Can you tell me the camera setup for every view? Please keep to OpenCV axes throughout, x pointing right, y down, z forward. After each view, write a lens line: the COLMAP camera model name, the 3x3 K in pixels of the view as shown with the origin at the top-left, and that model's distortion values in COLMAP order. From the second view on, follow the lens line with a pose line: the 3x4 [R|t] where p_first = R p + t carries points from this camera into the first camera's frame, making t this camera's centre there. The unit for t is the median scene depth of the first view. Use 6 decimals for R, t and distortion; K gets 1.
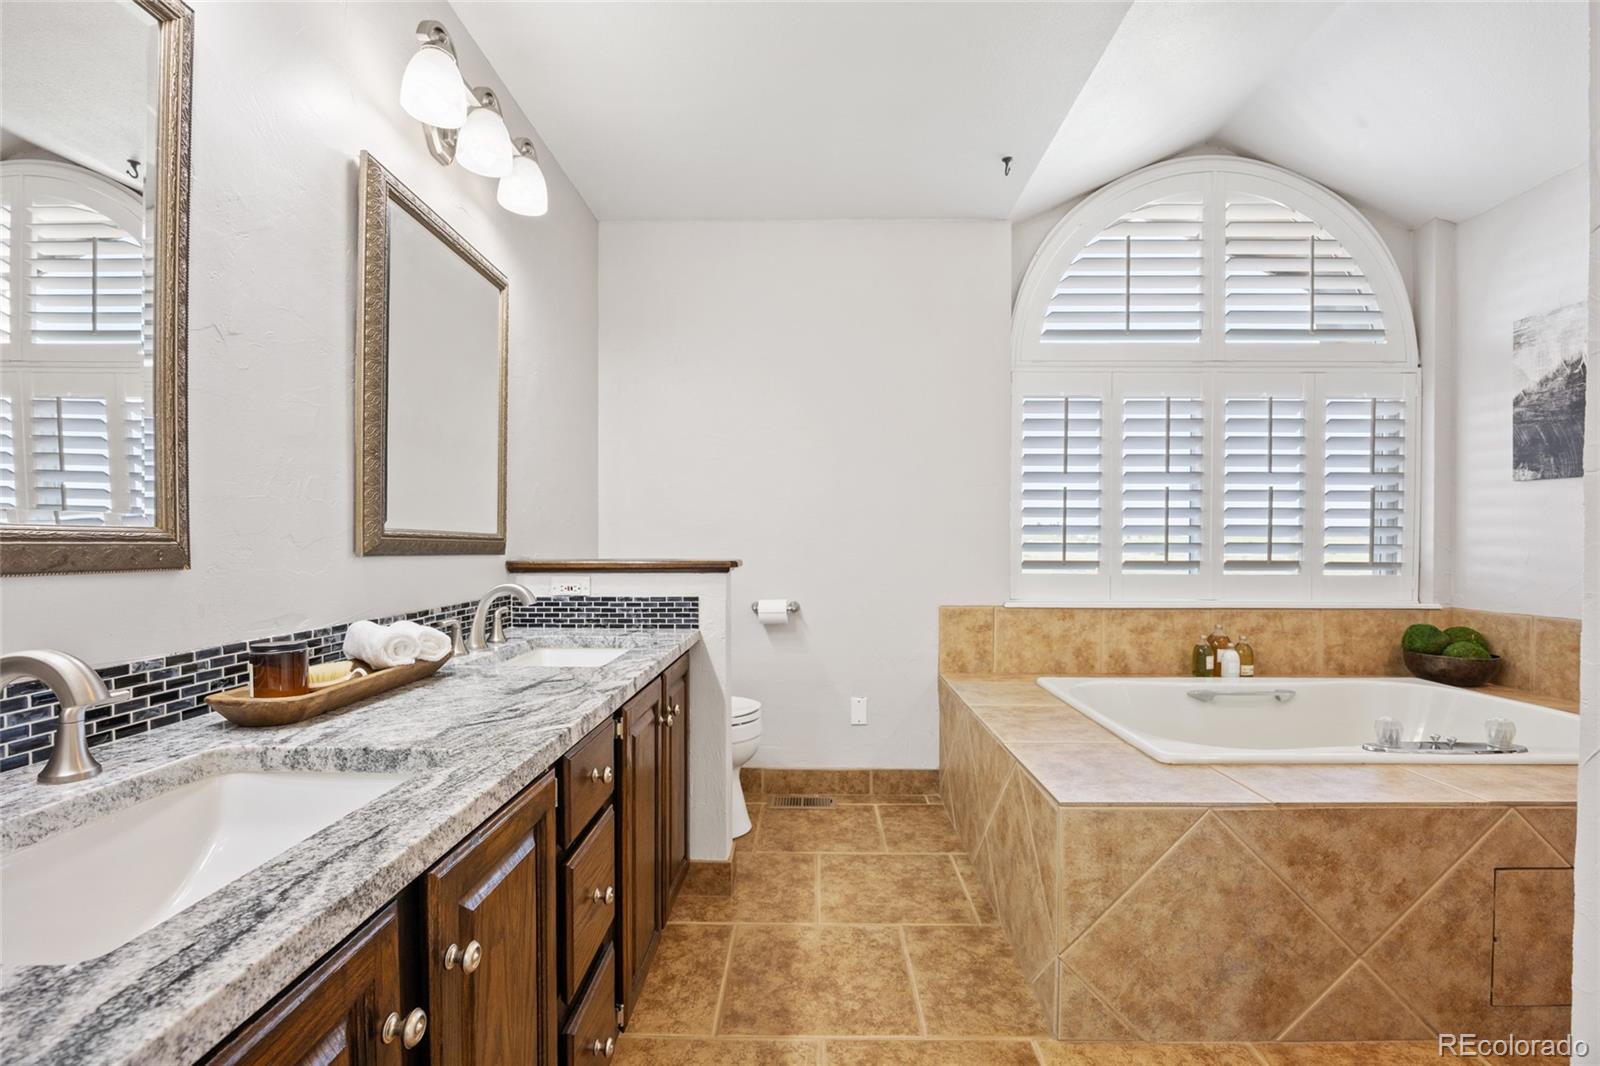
lens RADIAL K [[706.3, 0, 811.4], [0, 706.3, 549.1], [0, 0, 1]] dist [-0.012957, 0.000917]
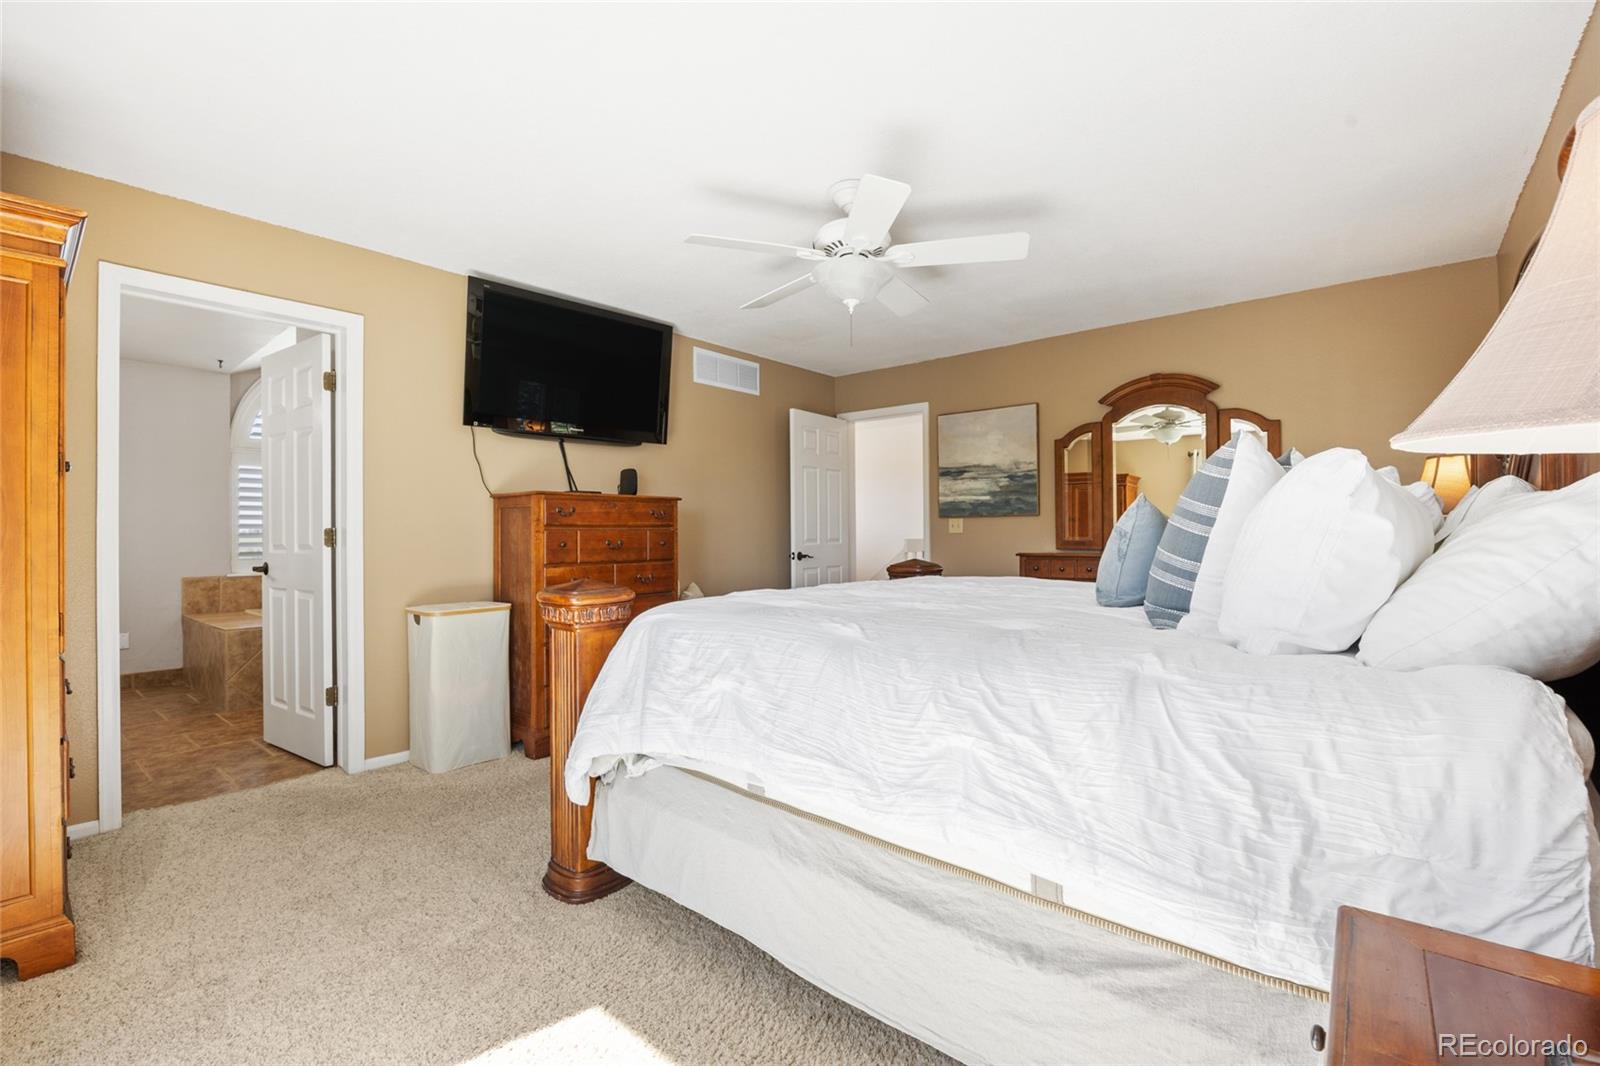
lens RADIAL K [[706.3, 0, 803.2], [0, 706.3, 535.7], [0, 0, 1]] dist [-0.012957, 0.000917]
pose [[0.637714, -0.003694, 0.770264, -0.188867], [0.008371, 0.999963, -0.002135, -0.011470], [-0.770227, 0.007809, 0.637722, -1.401595]]
